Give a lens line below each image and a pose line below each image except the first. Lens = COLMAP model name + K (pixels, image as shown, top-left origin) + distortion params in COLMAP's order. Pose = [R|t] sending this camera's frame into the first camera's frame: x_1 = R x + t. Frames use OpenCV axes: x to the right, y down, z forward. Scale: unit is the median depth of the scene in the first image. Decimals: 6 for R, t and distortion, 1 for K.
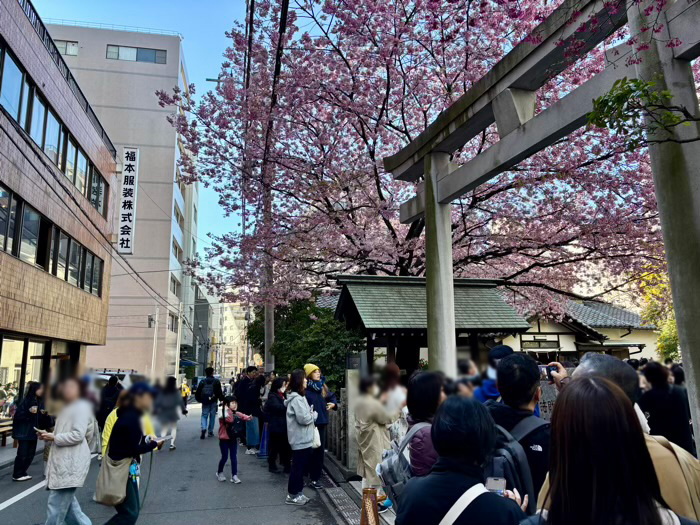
lens RADIAL K [[520.9, 0, 350.0], [0, 520.9, 262.5], [0, 0, 1]] dist [0.000628, -0.004126]
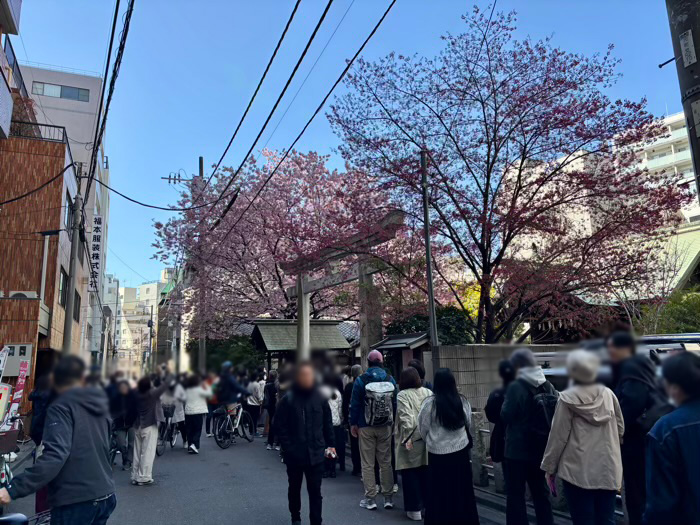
lens RADIAL K [[520.9, 0, 350.0], [0, 520.9, 262.5], [0, 0, 1]] dist [0.000628, -0.004126]
pose [[0.981243, 0.018917, 0.191842, -0.024302], [-0.018438, 0.999821, -0.004282, -0.100641], [-0.191889, 0.000665, 0.981416, -0.505492]]
